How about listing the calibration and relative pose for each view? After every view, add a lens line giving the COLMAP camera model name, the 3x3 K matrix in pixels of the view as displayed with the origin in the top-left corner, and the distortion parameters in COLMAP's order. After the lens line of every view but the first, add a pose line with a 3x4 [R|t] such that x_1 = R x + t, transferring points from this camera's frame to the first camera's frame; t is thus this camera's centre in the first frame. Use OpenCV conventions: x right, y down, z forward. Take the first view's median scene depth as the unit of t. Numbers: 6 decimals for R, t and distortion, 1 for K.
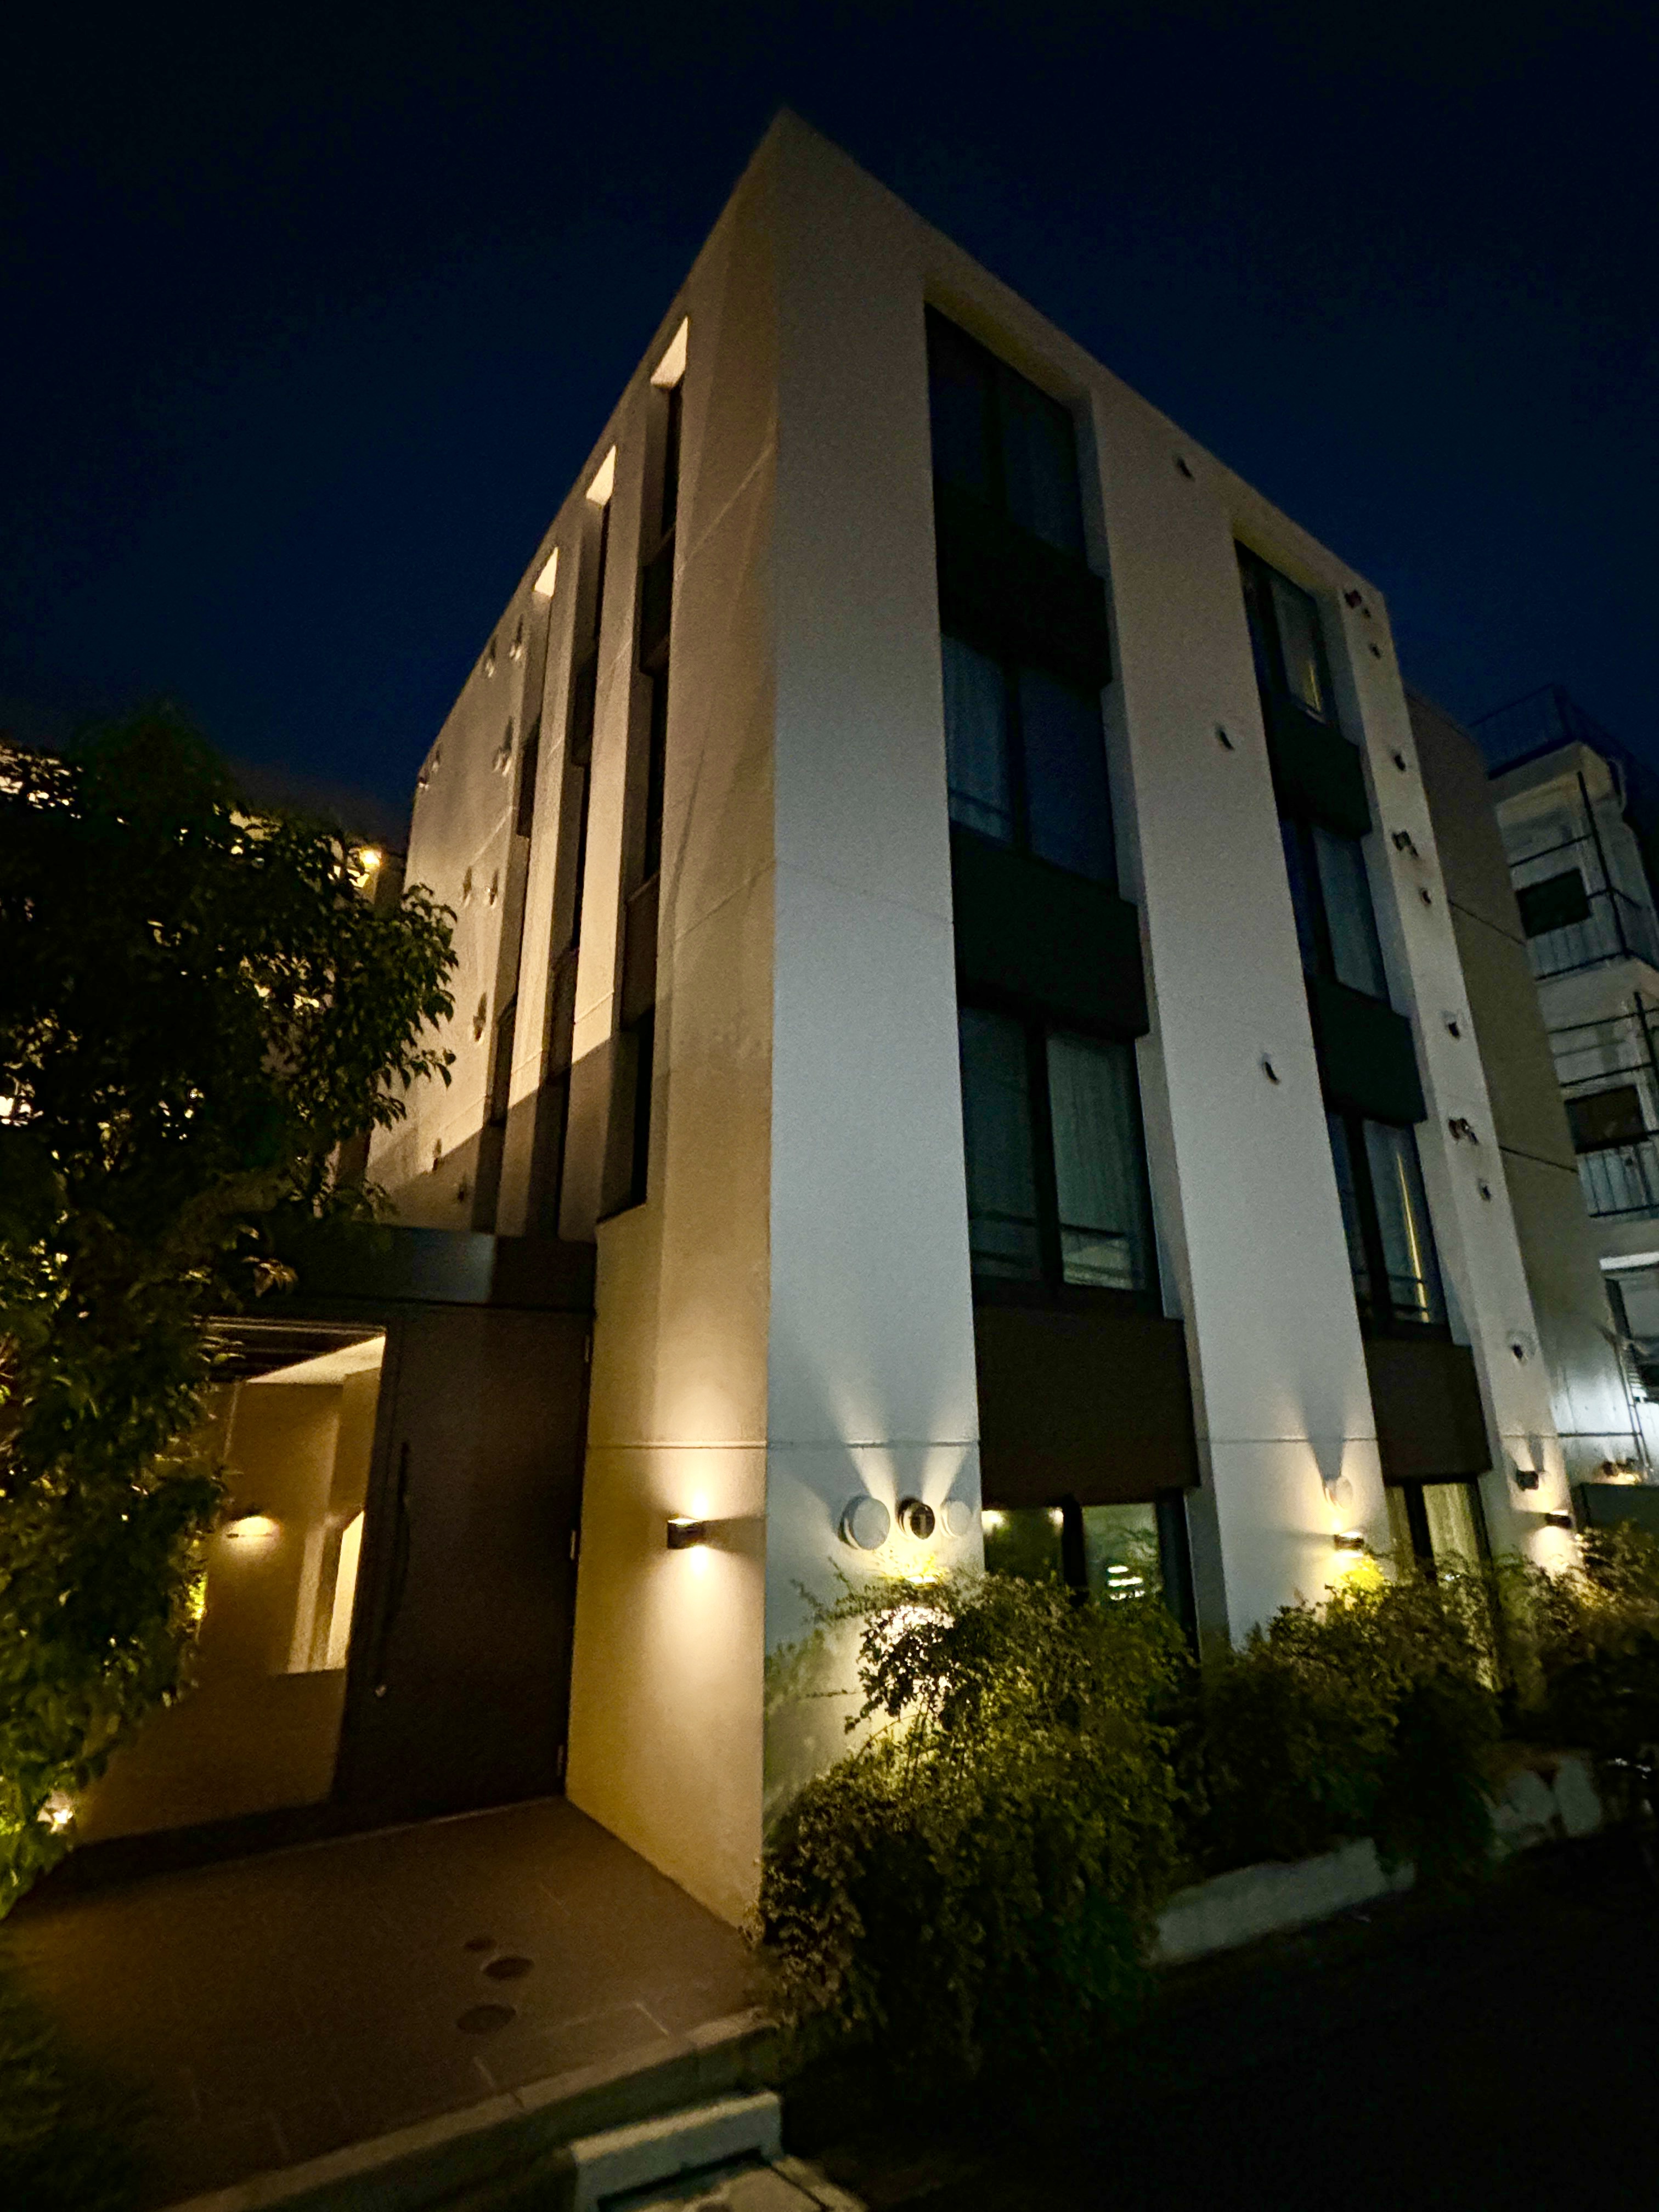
lens RADIAL K [[1044.2, 0, 829.5], [0, 1044.2, 1102.4], [0, 0, 1]] dist [-0.004010, 0.000893]
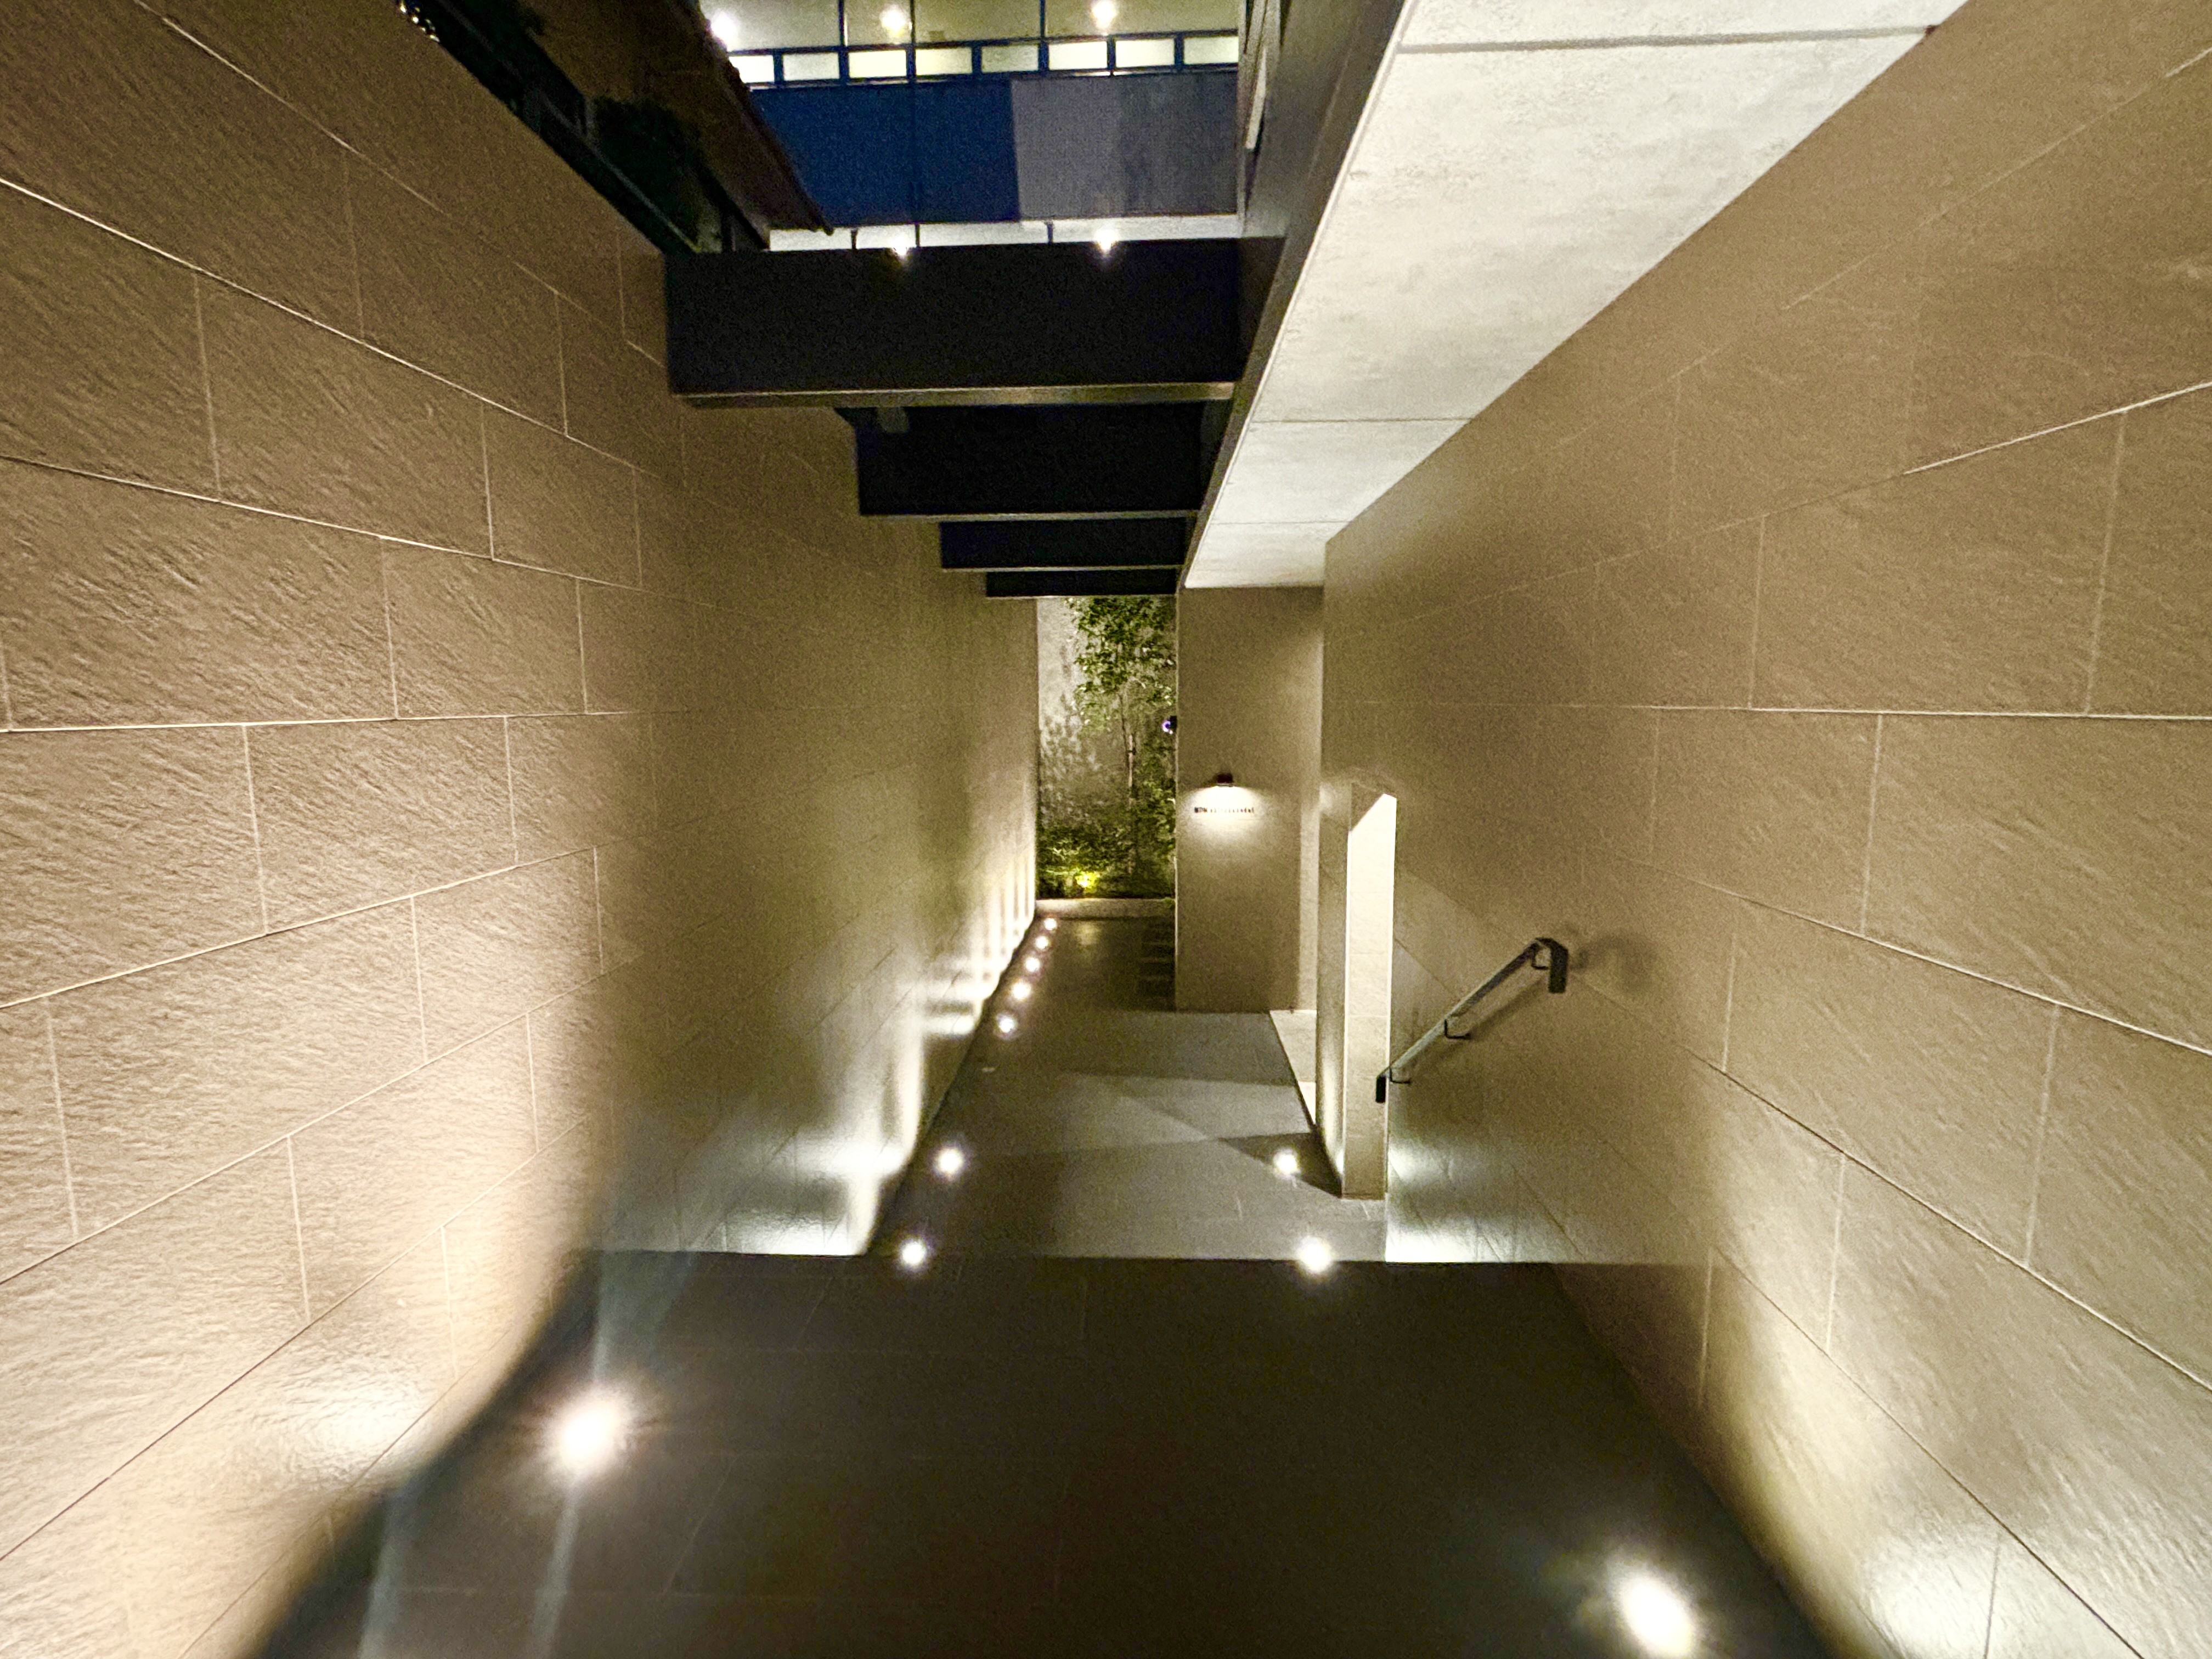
lens RADIAL K [[1044.2, 0, 1107.2], [0, 1044.2, 828.6], [0, 0, 1]] dist [-0.004010, 0.000893]
pose [[0.799720, 0.073960, -0.595800, -0.536232], [0.184907, 0.913802, 0.361629, 0.414496], [0.571189, -0.399370, 0.717110, 1.158795]]
